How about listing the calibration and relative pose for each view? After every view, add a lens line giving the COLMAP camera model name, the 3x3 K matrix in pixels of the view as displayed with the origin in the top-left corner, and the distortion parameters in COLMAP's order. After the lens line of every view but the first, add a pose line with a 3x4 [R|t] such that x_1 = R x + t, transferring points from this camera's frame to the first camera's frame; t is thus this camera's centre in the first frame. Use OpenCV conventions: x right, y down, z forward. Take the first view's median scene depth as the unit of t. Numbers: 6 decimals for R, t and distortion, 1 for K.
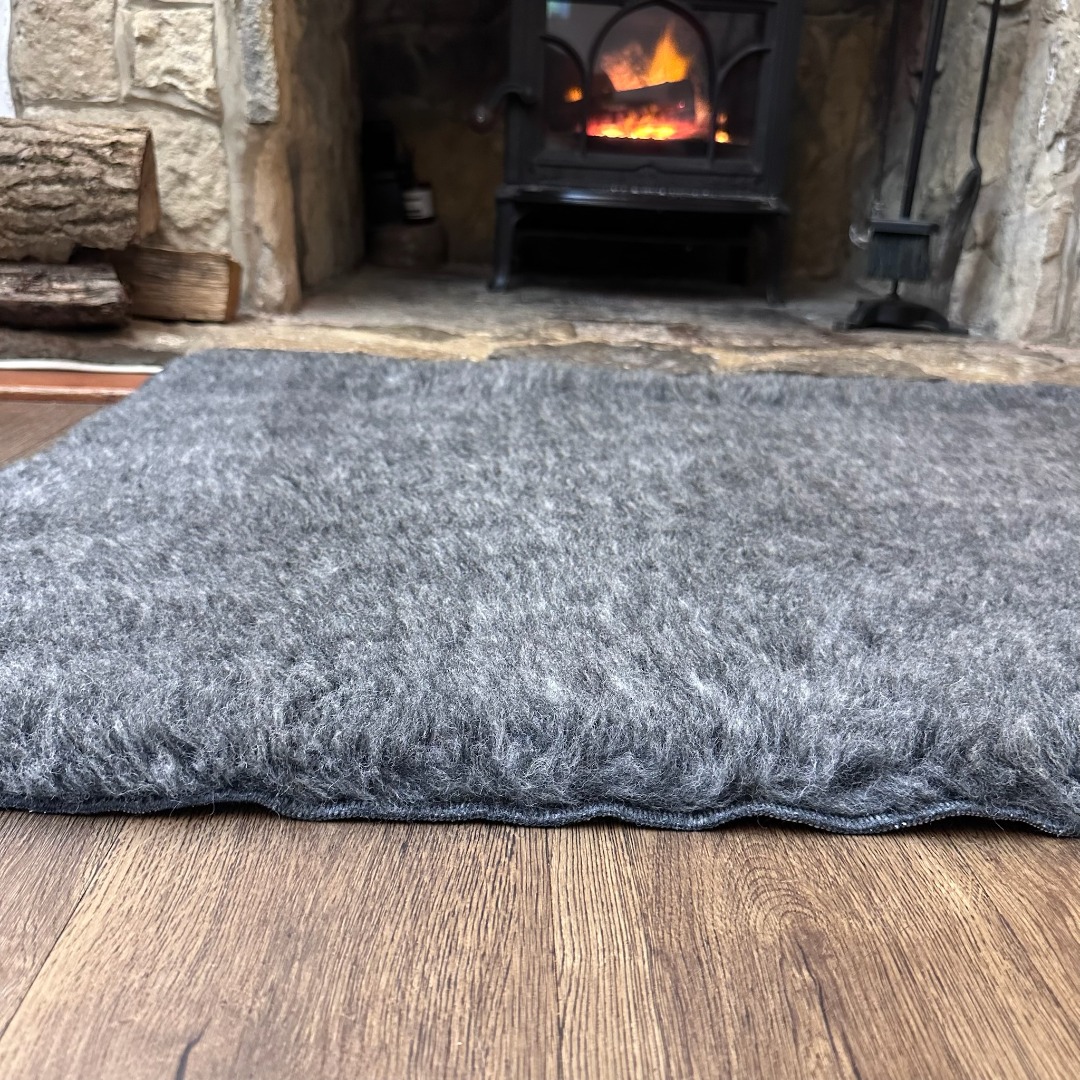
lens RADIAL K [[1046.3, 0, 541.8], [0, 1046.3, 542.3], [0, 0, 1]] dist [-0.003599, -0.016695]
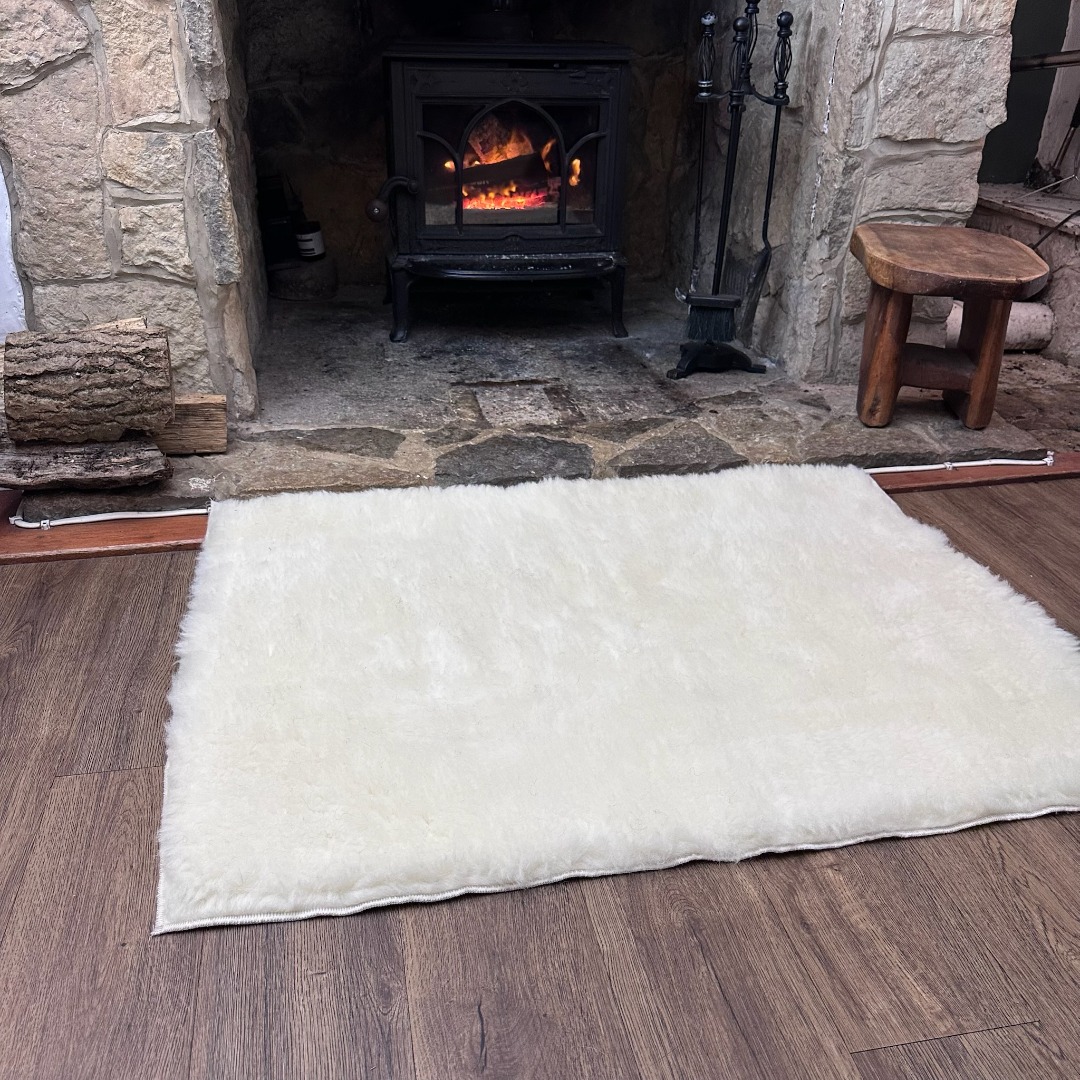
lens RADIAL K [[1018.8, 0, 536.7], [0, 1018.8, 540.6], [0, 0, 1]] dist [0.122368, -0.246685]
pose [[0.985989, -0.098327, 0.134750, -0.100587], [0.078539, 0.986306, 0.145023, -0.253186], [-0.147164, -0.132408, 0.980210, -0.347488]]
